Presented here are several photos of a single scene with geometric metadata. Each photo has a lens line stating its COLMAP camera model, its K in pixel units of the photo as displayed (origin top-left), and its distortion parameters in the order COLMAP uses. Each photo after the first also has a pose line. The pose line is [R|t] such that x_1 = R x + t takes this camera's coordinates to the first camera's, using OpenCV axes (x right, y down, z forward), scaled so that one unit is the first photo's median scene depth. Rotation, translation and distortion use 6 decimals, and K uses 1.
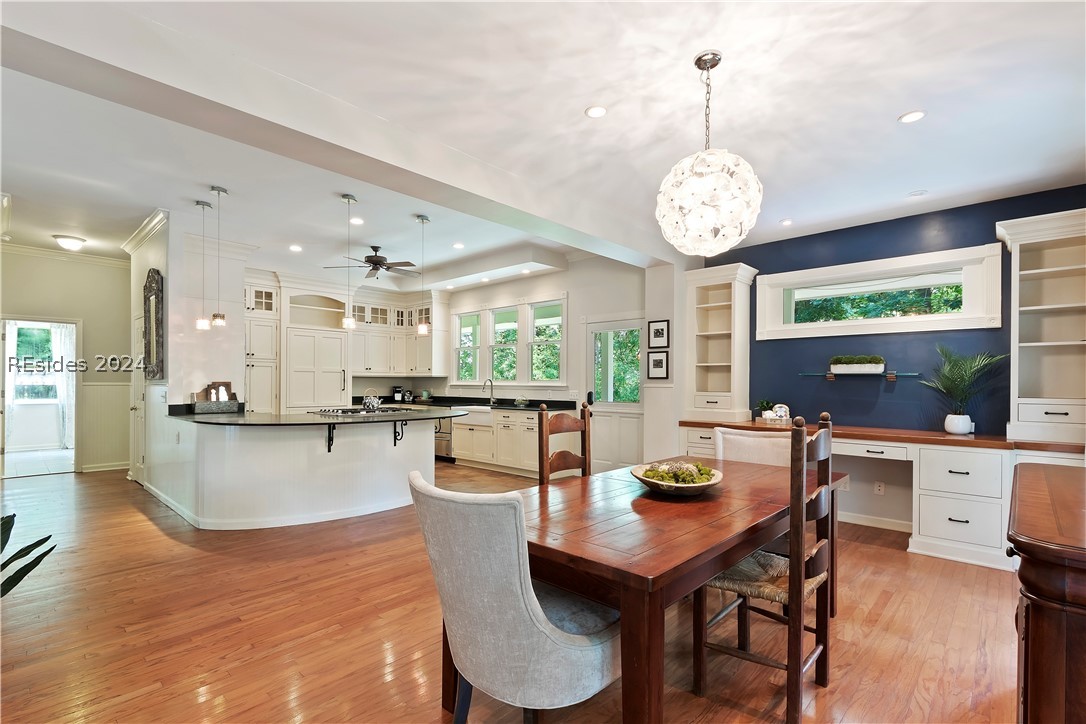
lens RADIAL K [[505.4, 0, 545.6], [0, 505.4, 384.0], [0, 0, 1]] dist [0.007049, -0.003669]
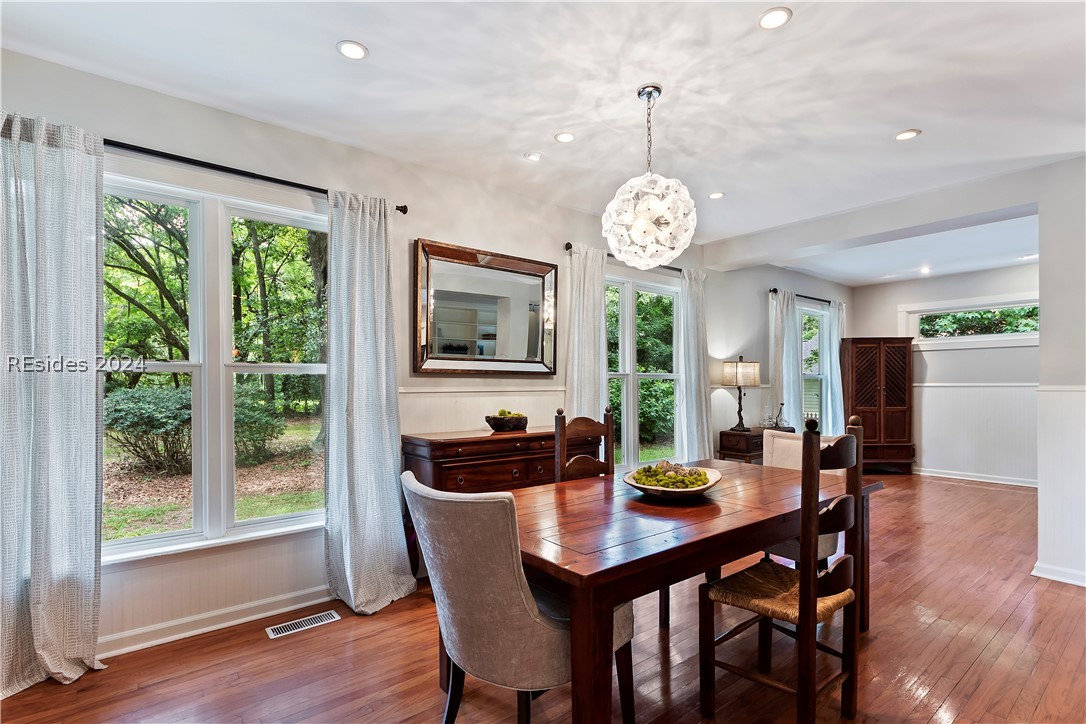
lens RADIAL K [[505.4, 0, 540.4], [0, 505.4, 391.0], [0, 0, 1]] dist [0.007049, -0.003669]
pose [[-0.986959, -0.002934, 0.160947, 0.130877], [-0.000640, 0.999898, 0.014301, -0.002410], [-0.160972, 0.014011, -0.986860, 0.742834]]
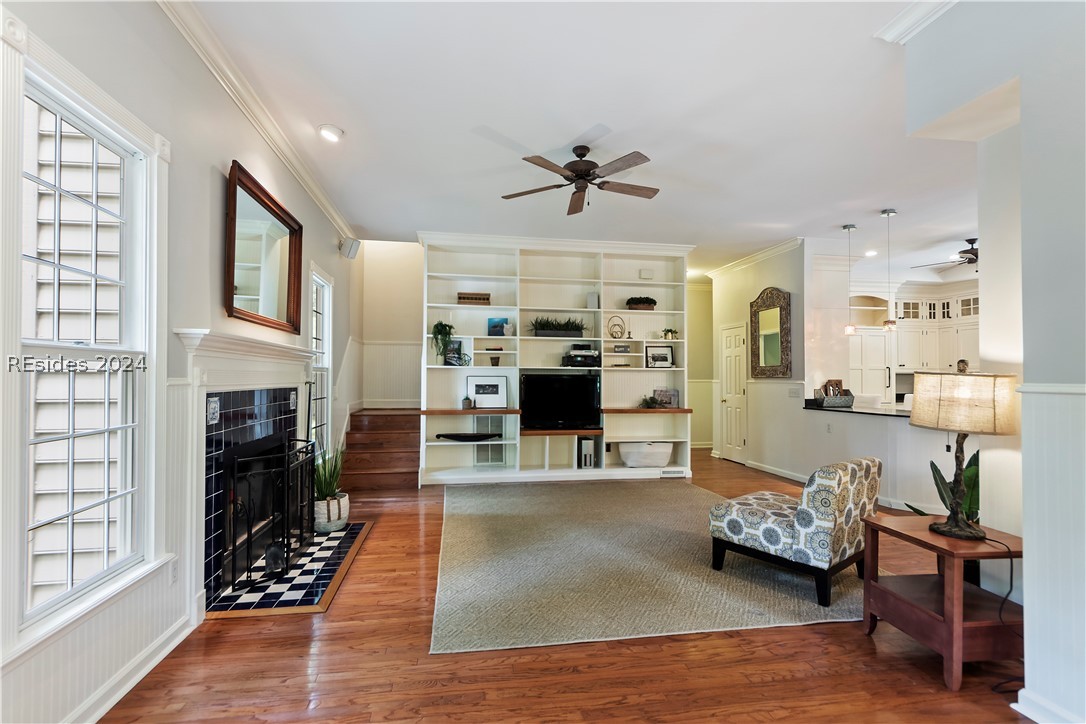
lens RADIAL K [[505.4, 0, 535.9], [0, 505.4, 364.1], [0, 0, 1]] dist [0.007049, -0.003669]
pose [[0.787983, -0.018266, -0.615426, -0.398152], [-0.000175, 0.999553, -0.029890, -0.004588], [0.615697, 0.023660, 0.787628, -0.261791]]
